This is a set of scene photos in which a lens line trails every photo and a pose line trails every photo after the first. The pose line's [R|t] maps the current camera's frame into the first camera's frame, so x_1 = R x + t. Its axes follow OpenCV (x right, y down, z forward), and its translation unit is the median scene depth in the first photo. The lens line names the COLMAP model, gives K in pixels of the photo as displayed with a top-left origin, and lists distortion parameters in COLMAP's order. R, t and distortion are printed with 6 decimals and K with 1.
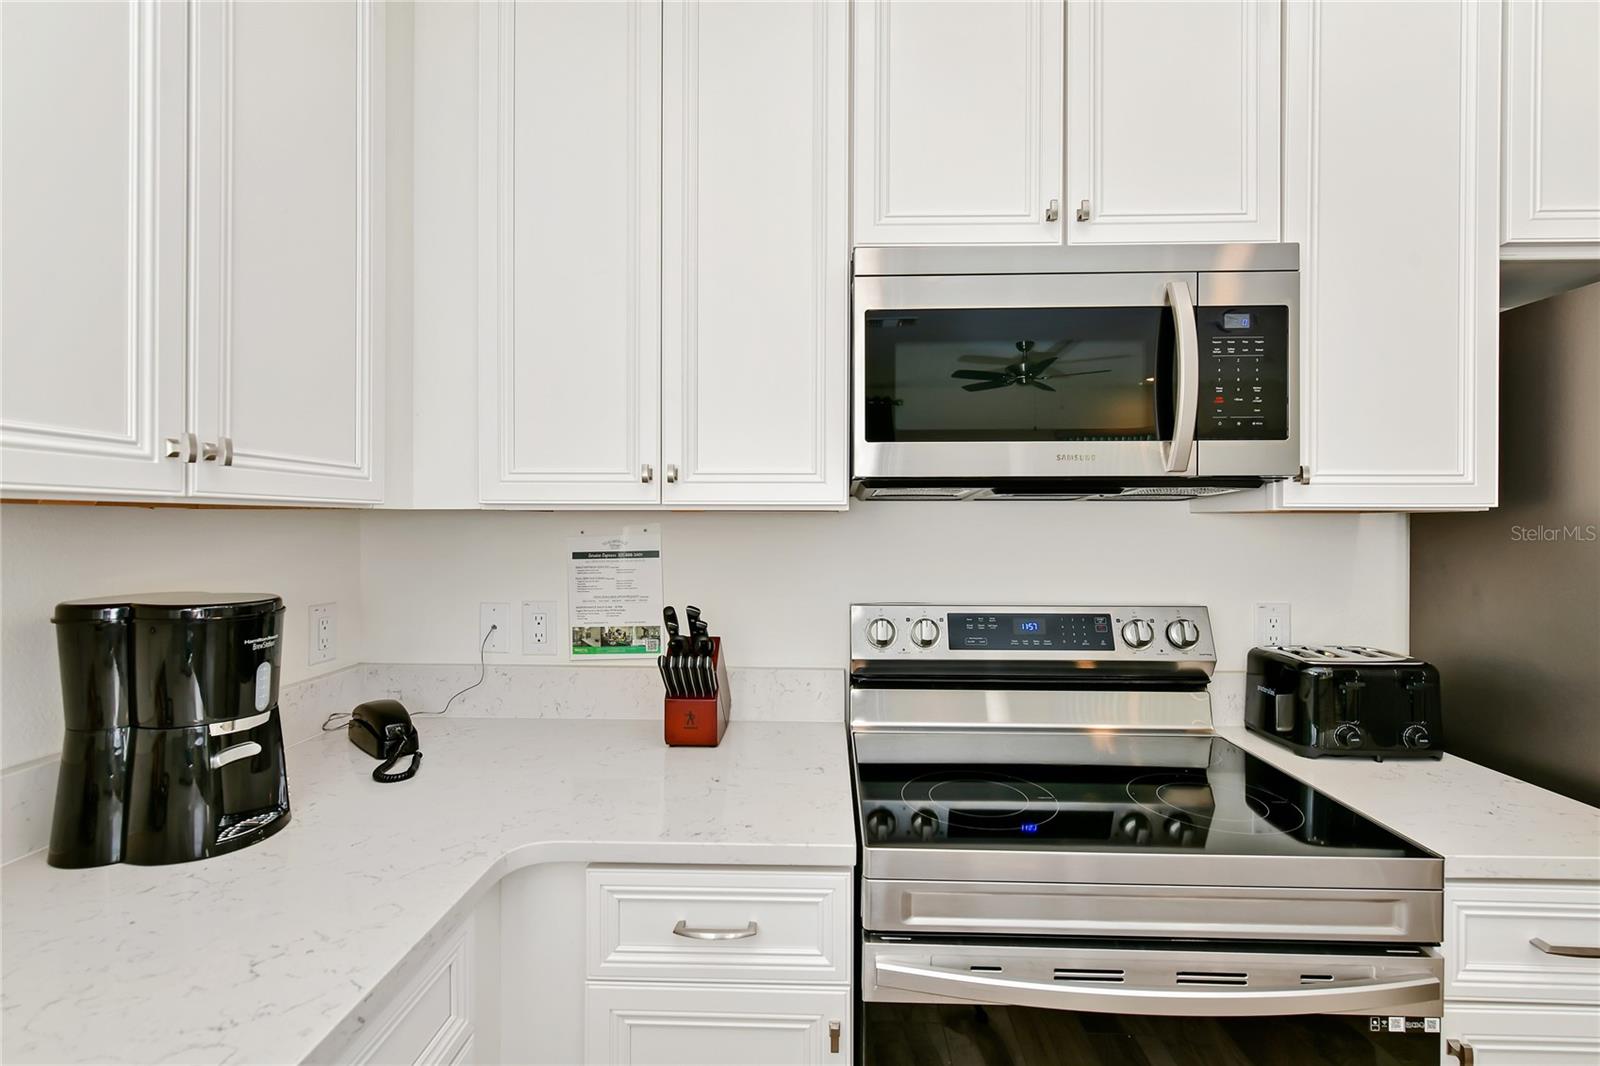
lens RADIAL K [[718.7, 0, 807.7], [0, 718.7, 519.0], [0, 0, 1]] dist [-0.001143, -0.001018]
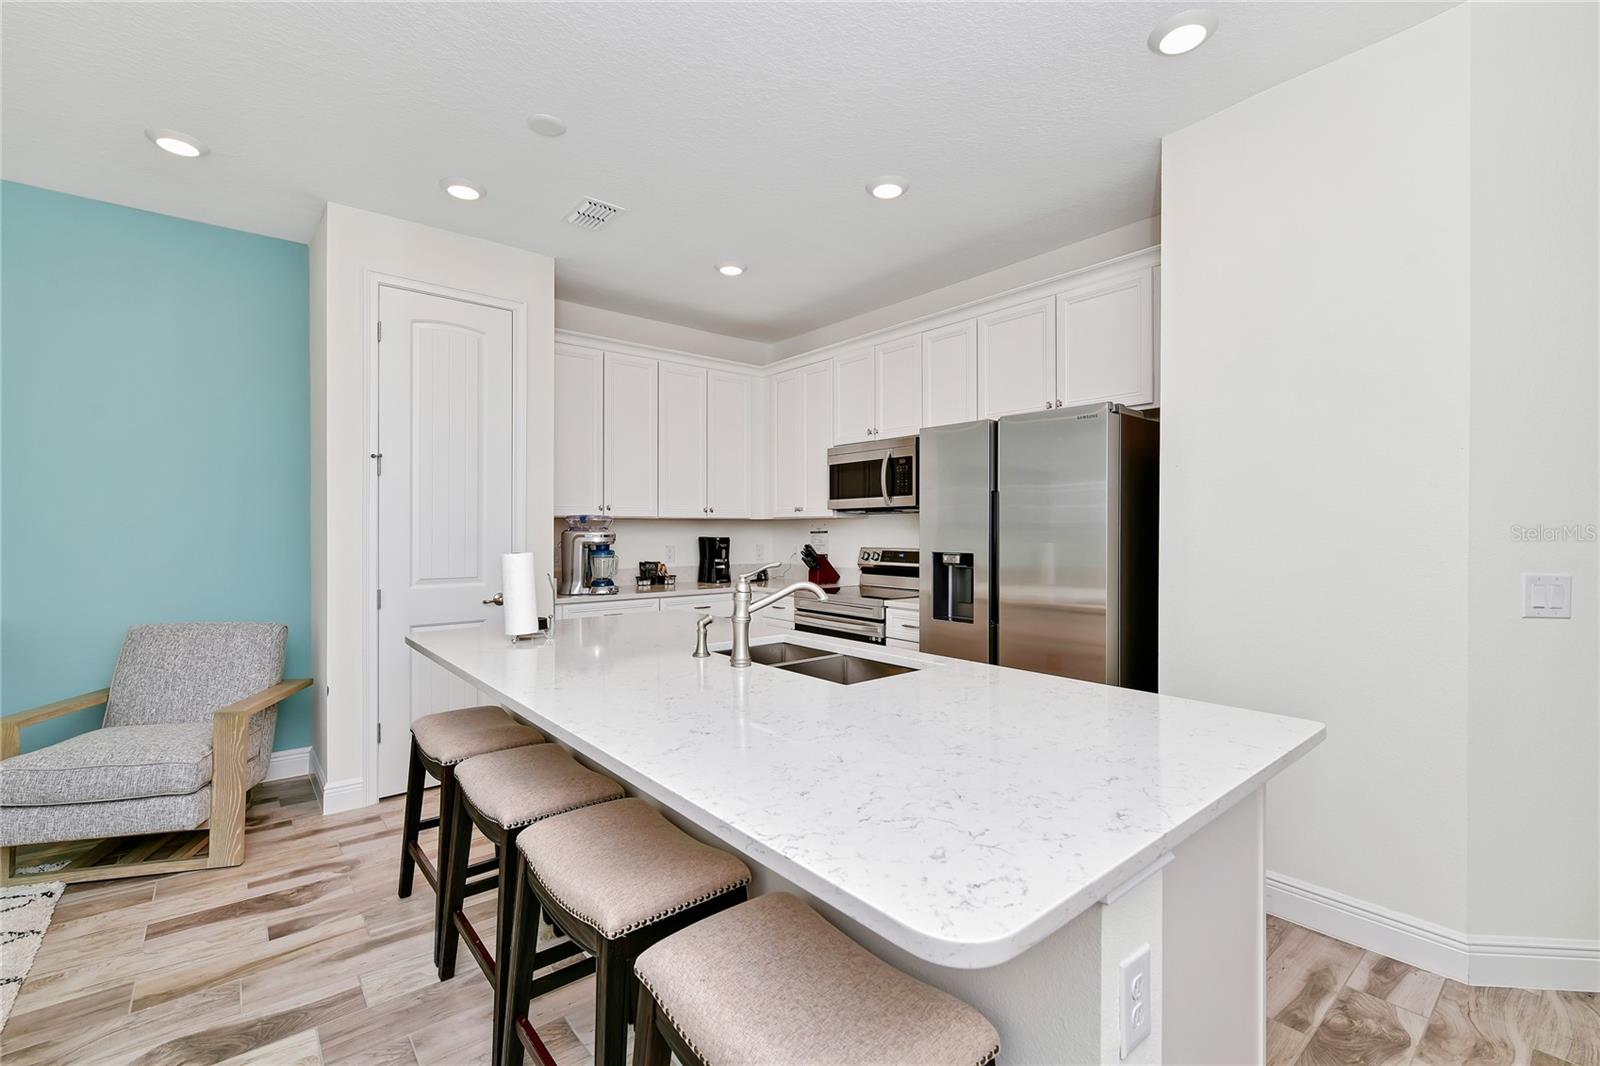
lens RADIAL K [[691.0, 0, 806.0], [0, 691.0, 533.0], [0, 0, 1]] dist [-0.000513, -0.000495]
pose [[0.664410, 0.001610, -0.747367, 2.383661], [0.006989, 0.999941, 0.008367, 0.031387], [0.747336, -0.010782, 0.664359, -1.324314]]
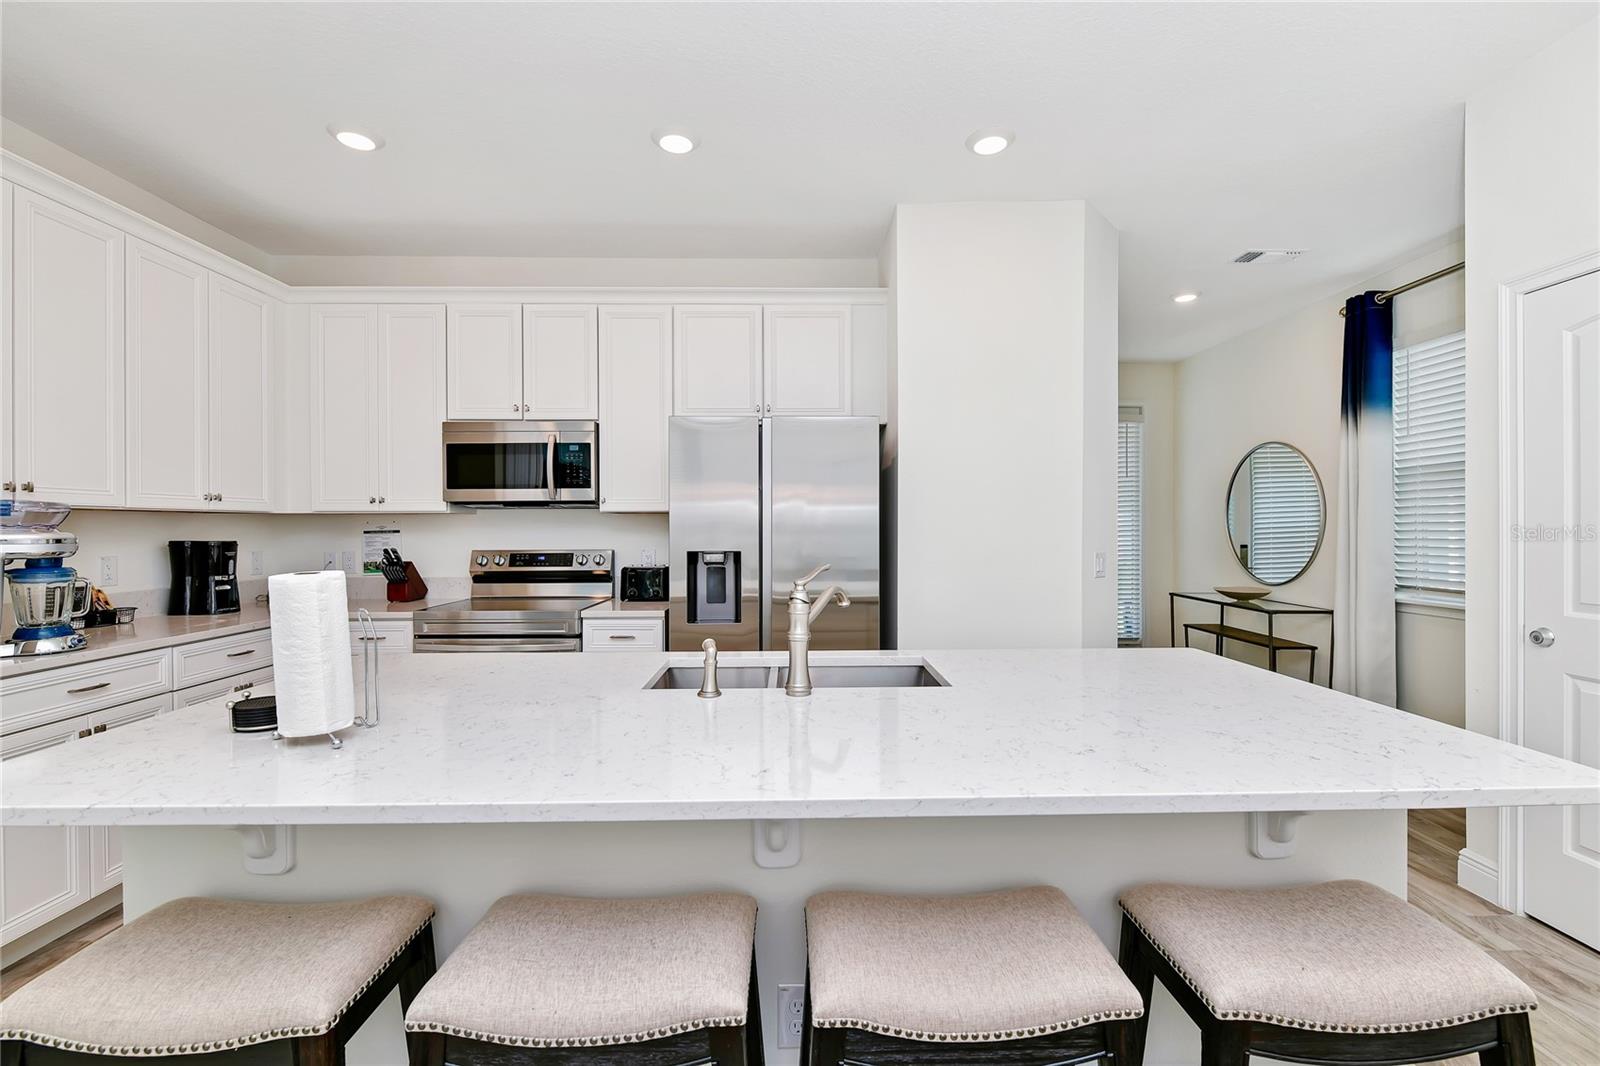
lens RADIAL K [[691.0, 0, 806.0], [0, 691.0, 533.0], [0, 0, 1]] dist [-0.000513, -0.000495]
pose [[0.998729, -0.005795, 0.050074, 1.215185], [0.005044, 0.999873, 0.015108, 0.030175], [-0.050155, -0.014836, 0.998631, -1.623626]]
